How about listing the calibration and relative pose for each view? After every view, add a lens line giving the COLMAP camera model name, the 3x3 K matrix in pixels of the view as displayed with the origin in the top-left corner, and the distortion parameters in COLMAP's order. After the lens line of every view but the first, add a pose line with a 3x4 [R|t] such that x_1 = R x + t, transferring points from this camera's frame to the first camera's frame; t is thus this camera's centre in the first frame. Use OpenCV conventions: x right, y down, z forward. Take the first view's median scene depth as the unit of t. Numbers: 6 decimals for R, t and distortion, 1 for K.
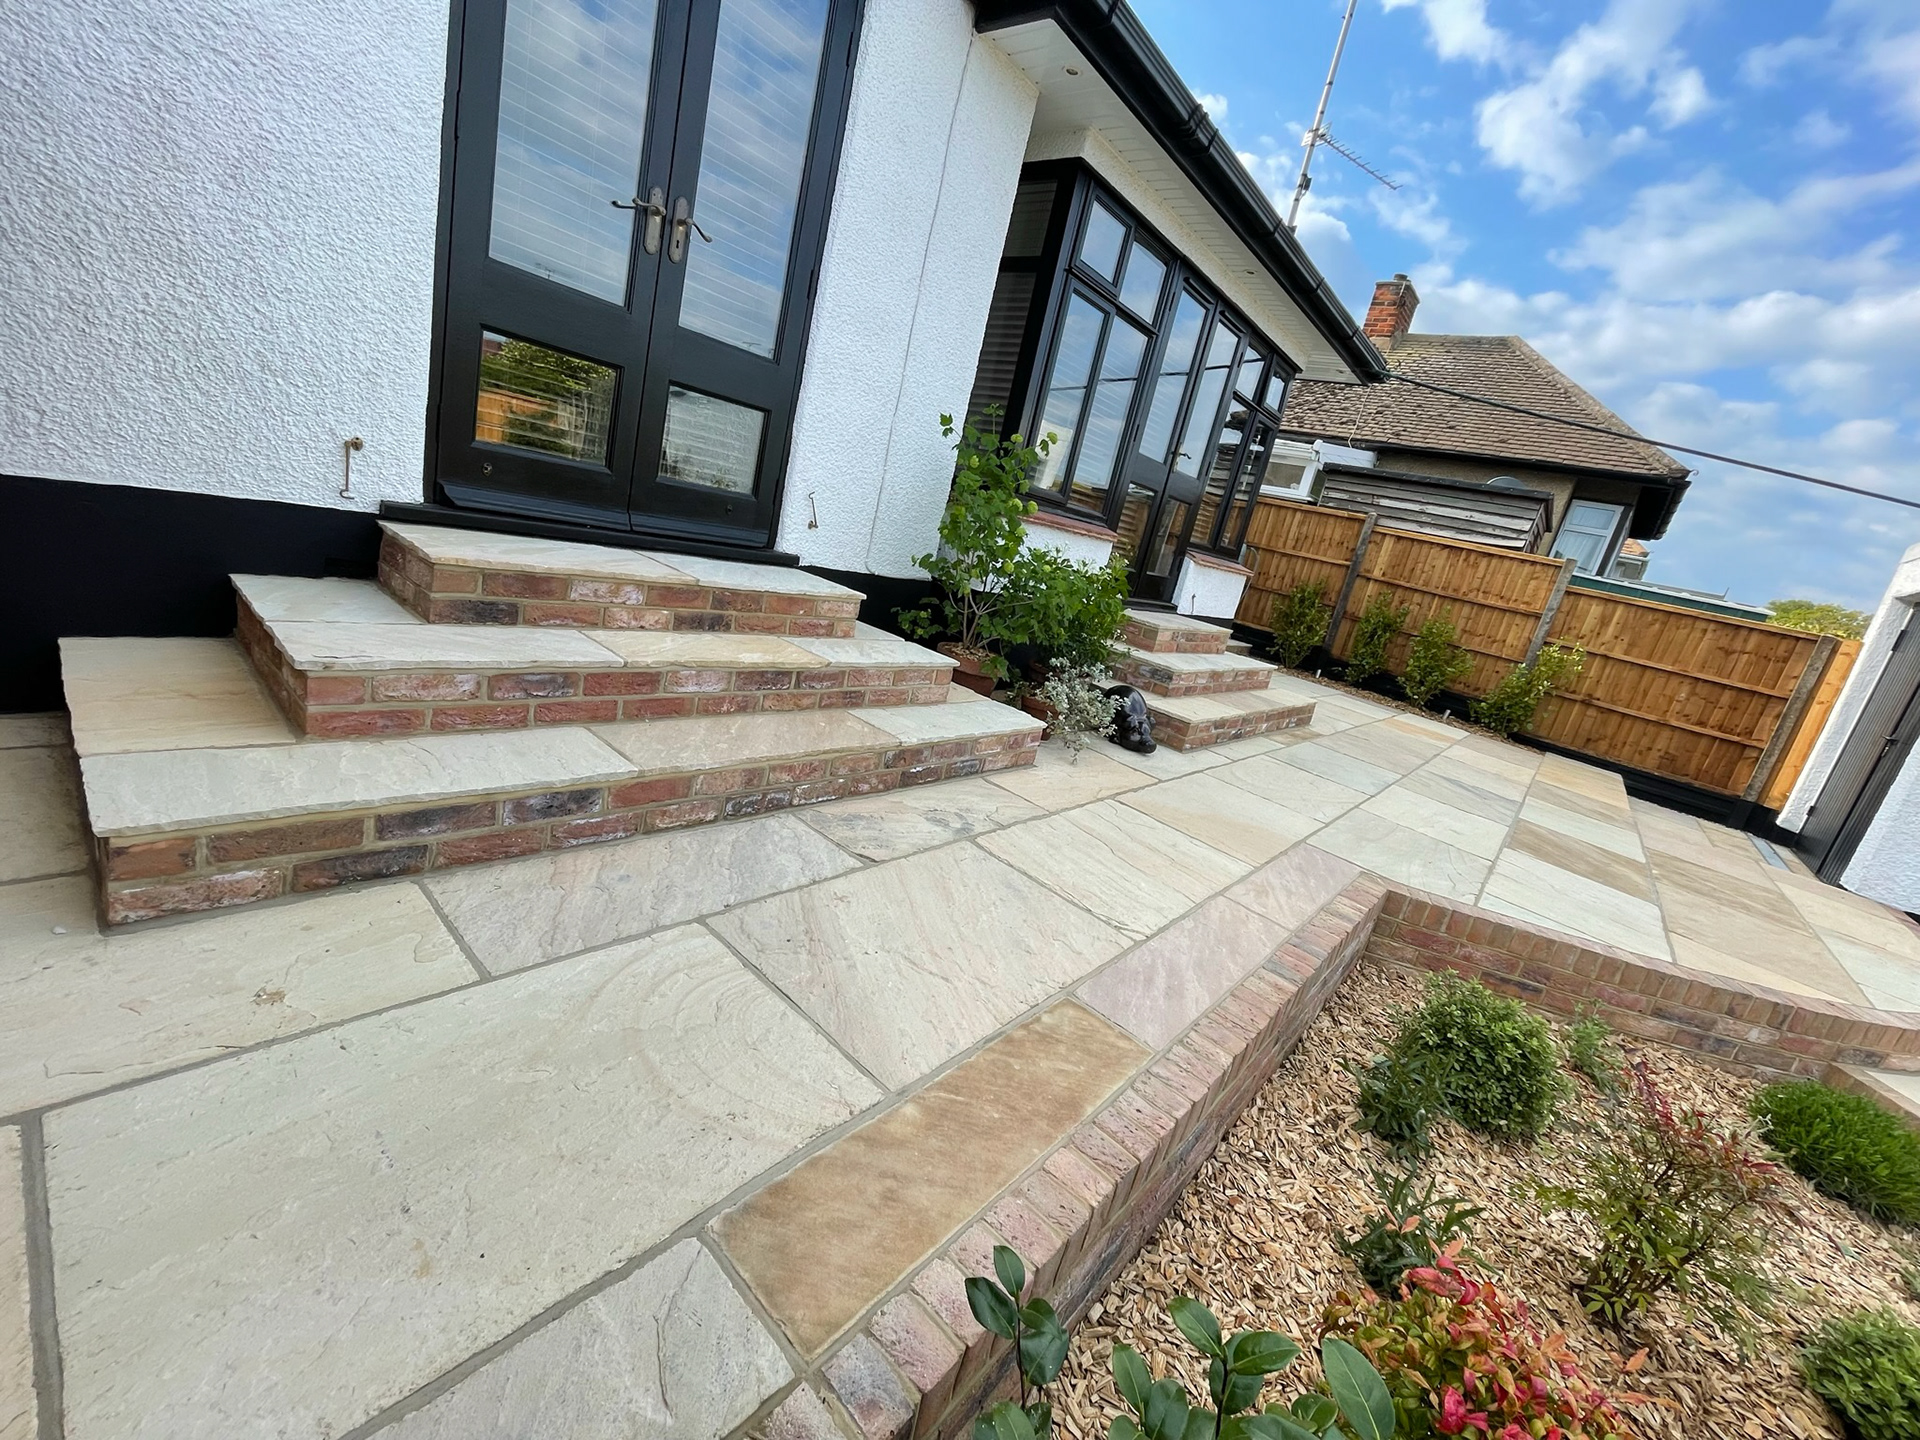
lens RADIAL K [[783.1, 0, 970.4], [0, 783.1, 708.2], [0, 0, 1]] dist [-0.002953, 0.000111]
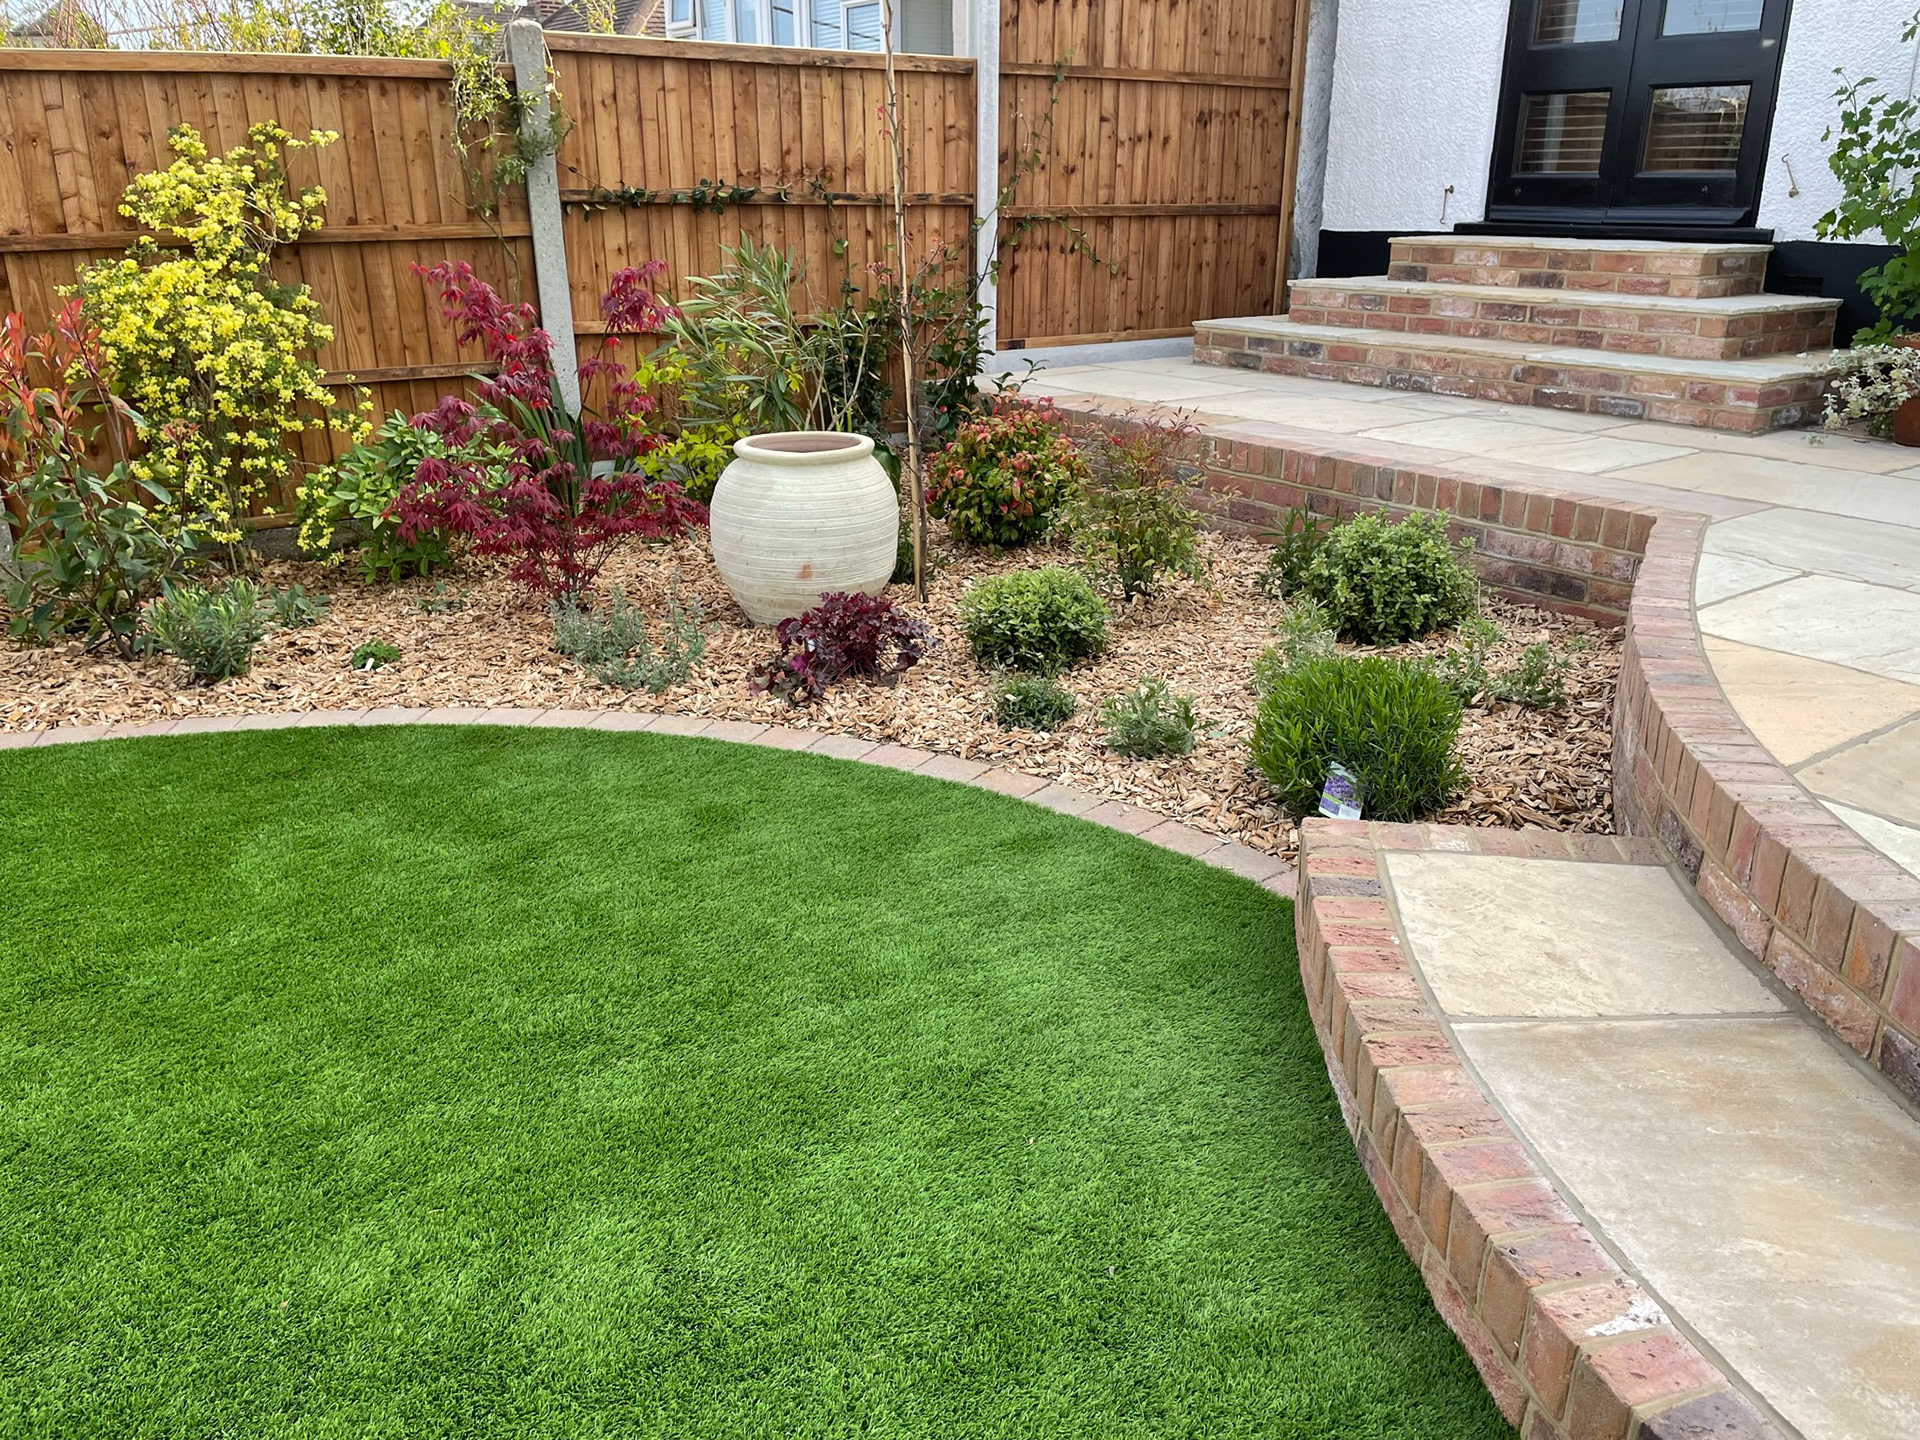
lens RADIAL K [[1448.0, 0, 969.7], [0, 1448.0, 719.3], [0, 0, 1]] dist [0.100872, -0.138611]
pose [[-0.244022, 0.108252, -0.963709, 2.026492], [-0.298717, 0.937040, 0.180895, 0.359231], [0.922616, 0.332019, -0.196322, 0.791976]]
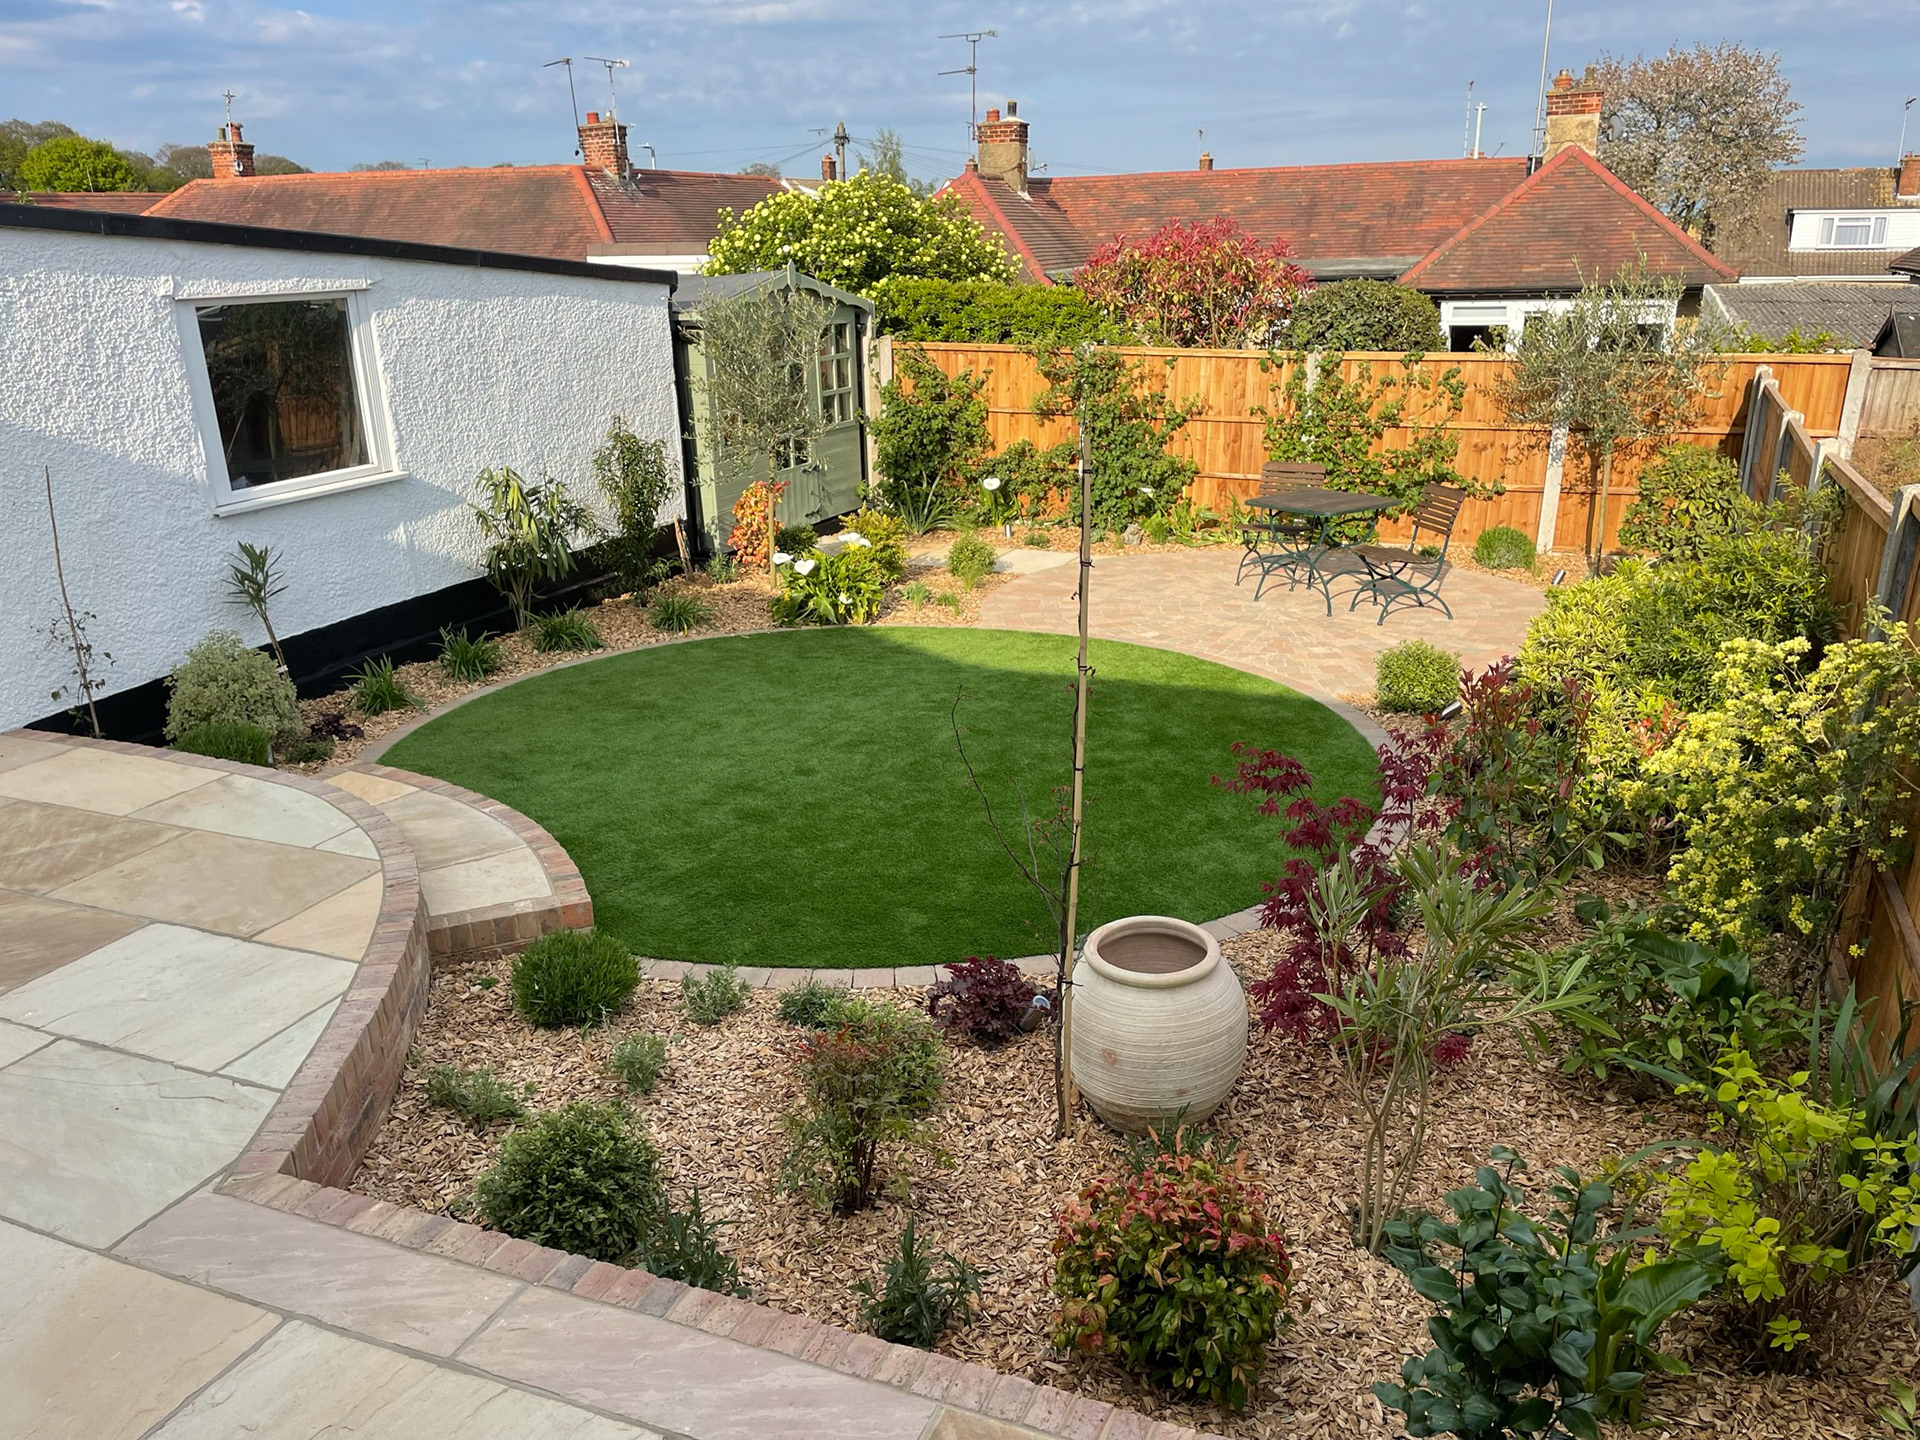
lens RADIAL K [[1464.1, 0, 956.2], [0, 1464.1, 699.7], [0, 0, 1]] dist [0.109424, -0.125085]
pose [[-0.287310, -0.487839, 0.824297, -0.428735], [0.198745, 0.811489, 0.549532, -0.637814], [-0.936992, 0.321711, -0.136194, 0.565890]]
